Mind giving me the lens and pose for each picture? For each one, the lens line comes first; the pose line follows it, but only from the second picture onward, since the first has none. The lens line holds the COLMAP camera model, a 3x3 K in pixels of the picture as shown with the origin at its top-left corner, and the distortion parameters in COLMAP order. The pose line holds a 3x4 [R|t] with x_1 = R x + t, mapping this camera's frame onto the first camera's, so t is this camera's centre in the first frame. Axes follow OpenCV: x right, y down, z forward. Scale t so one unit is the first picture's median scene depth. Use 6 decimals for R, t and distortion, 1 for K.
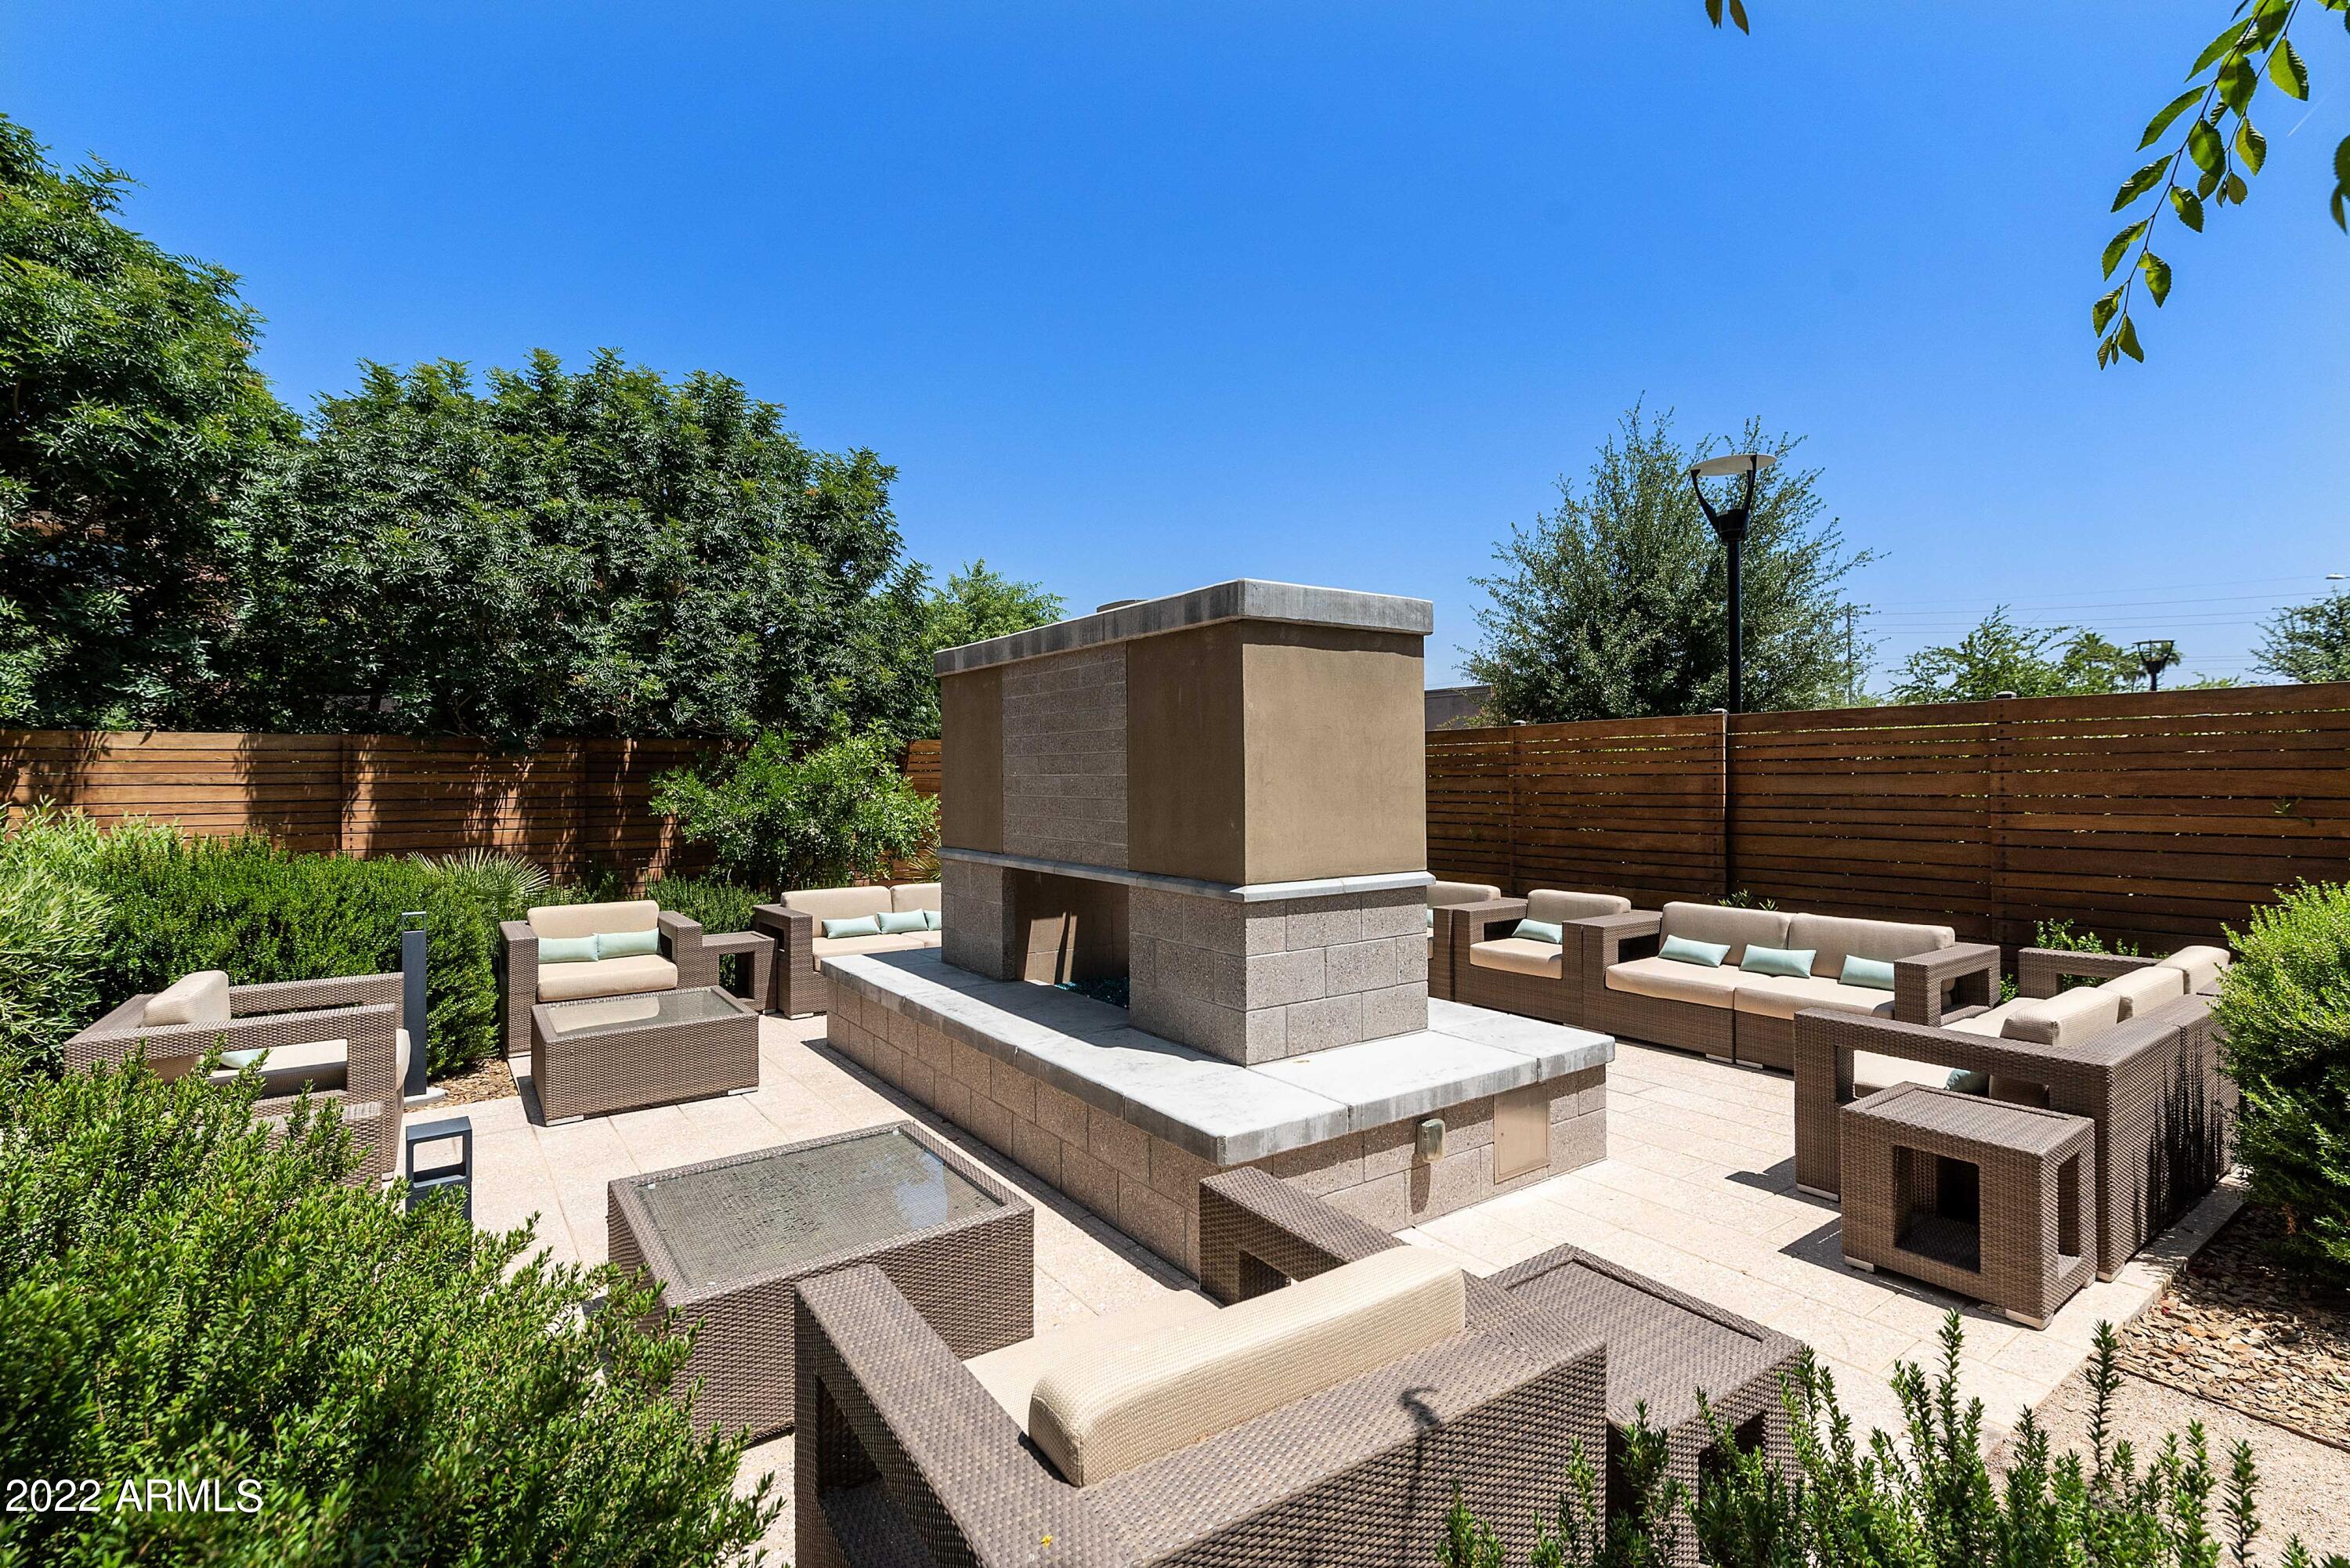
lens RADIAL K [[1090.6, 0, 1175.0], [0, 1090.6, 784.0], [0, 0, 1]] dist [0.002349, 0.000355]
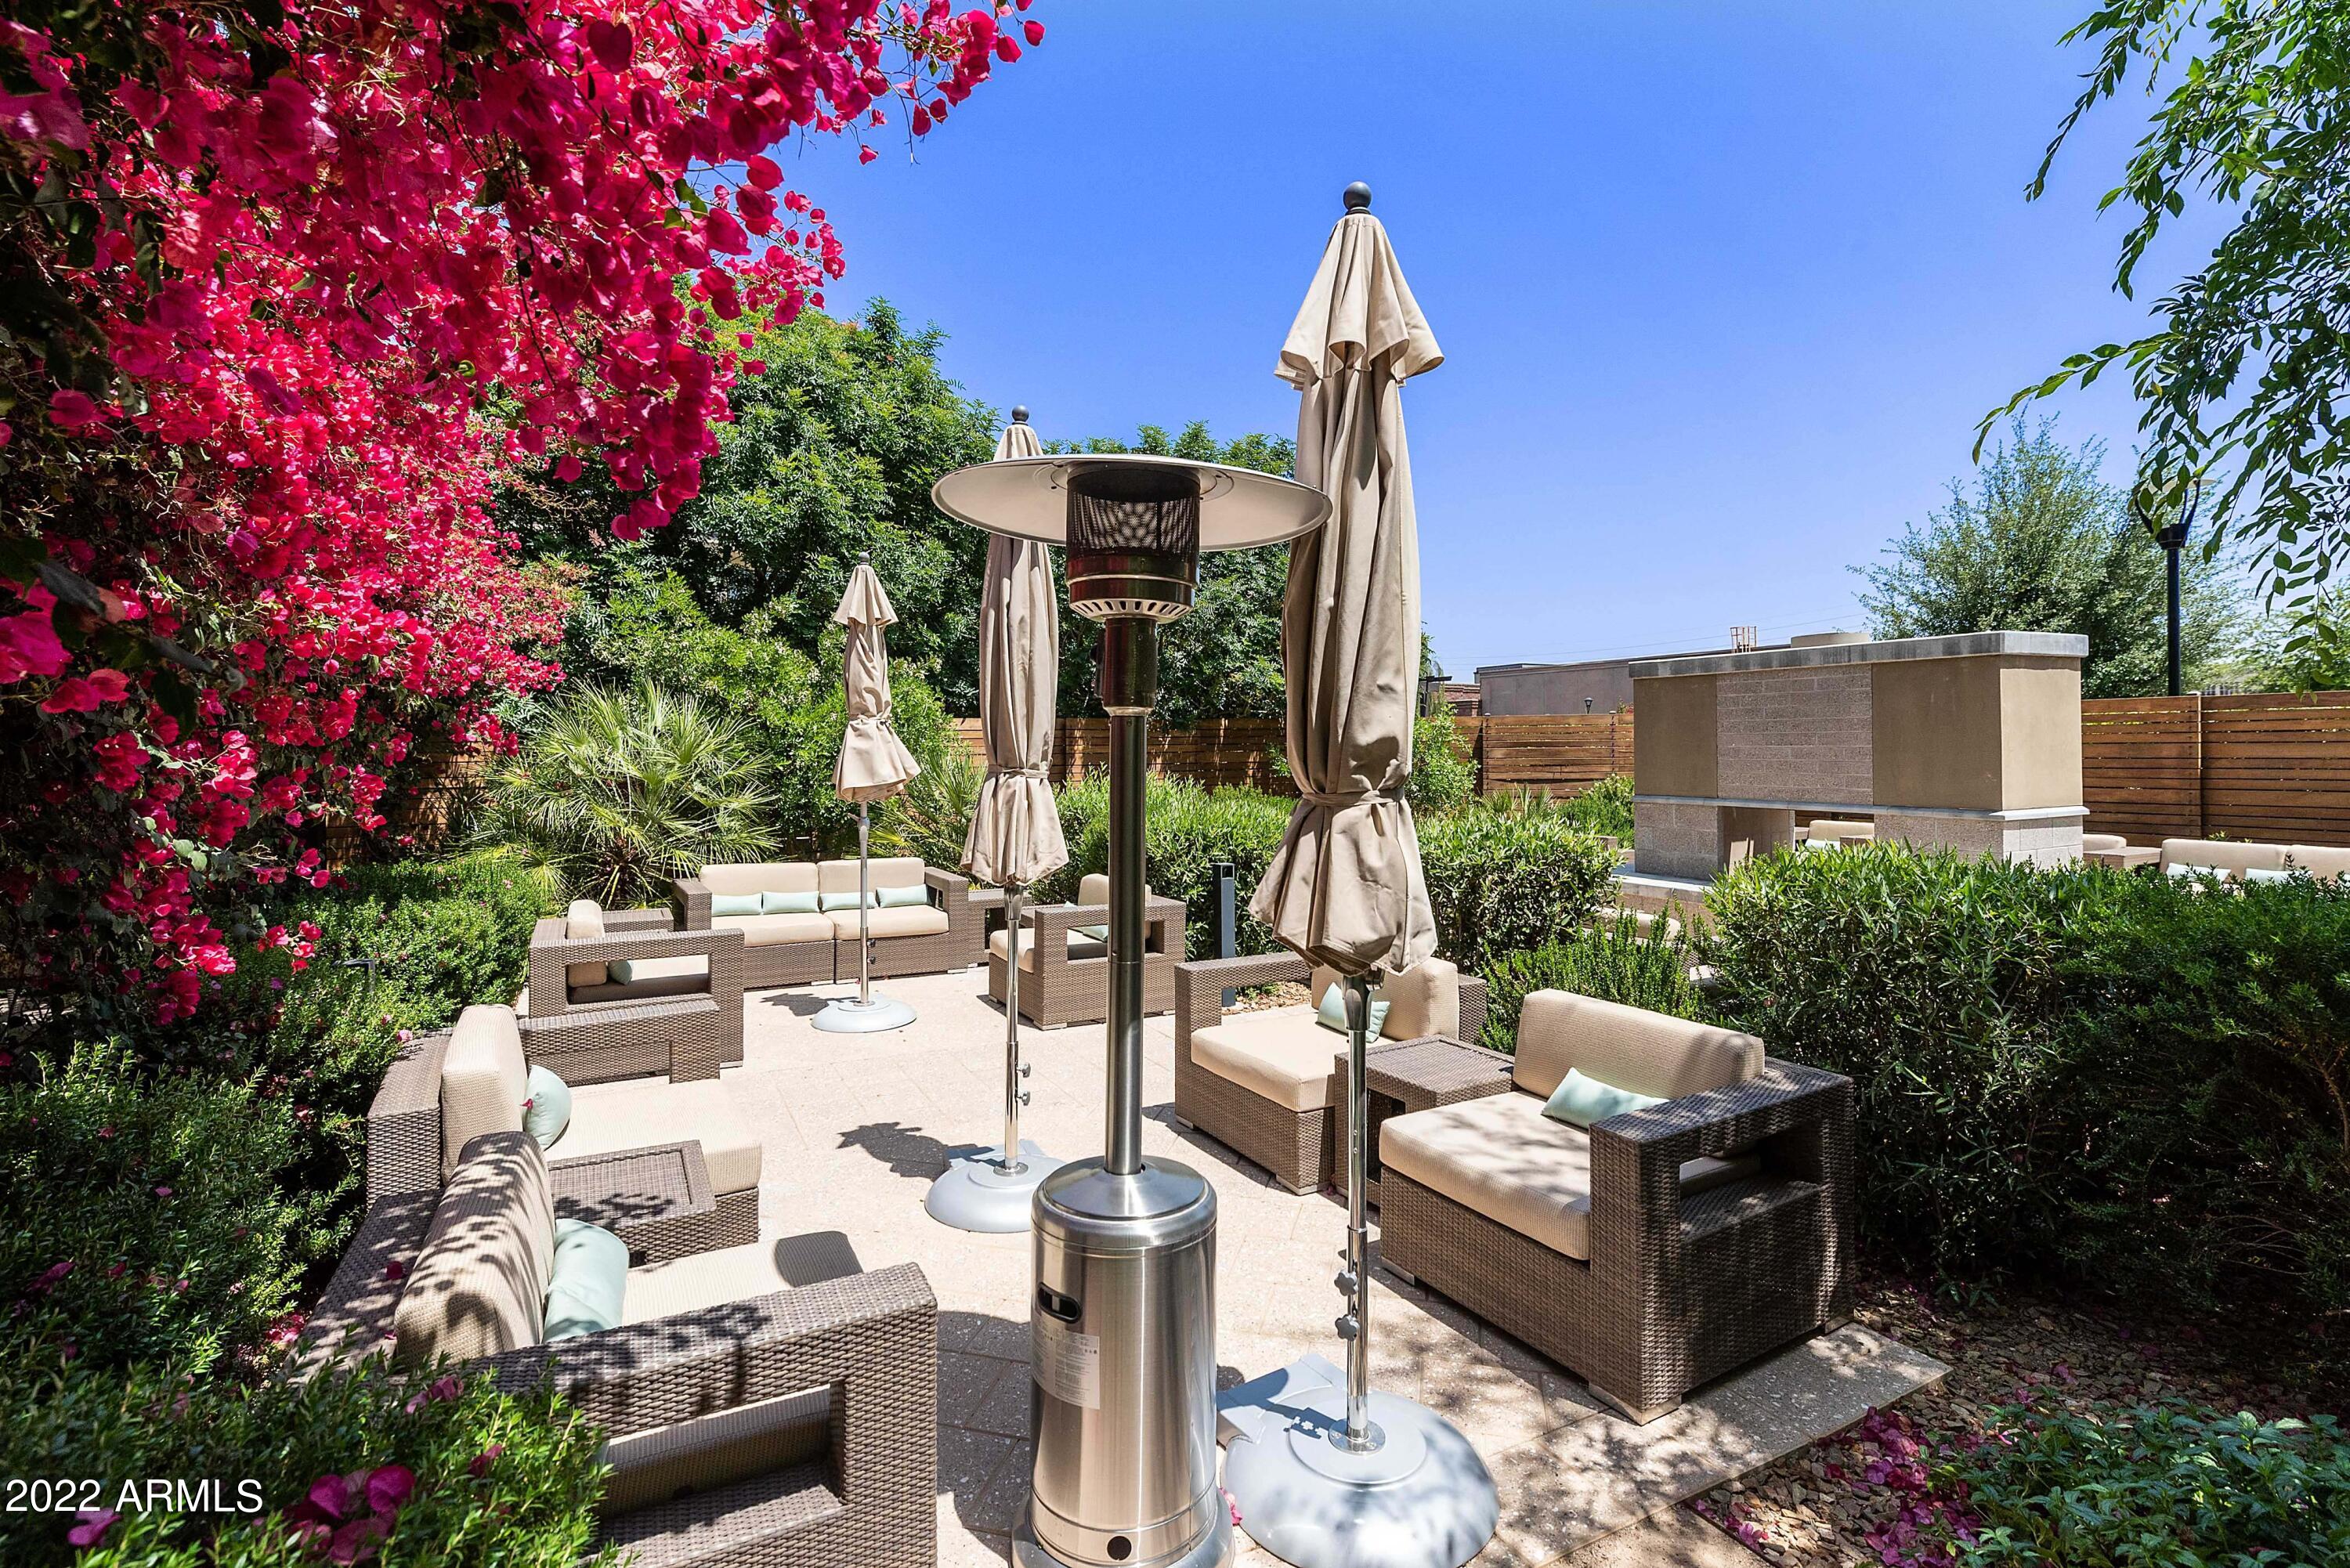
lens RADIAL K [[1090.6, 0, 1175.0], [0, 1090.6, 784.0], [0, 0, 1]] dist [0.002349, 0.000355]
pose [[0.988677, 0.001701, -0.150052, -0.490094], [0.002824, 0.999548, 0.029940, -0.002234], [0.150035, -0.030025, 0.988225, -0.448924]]
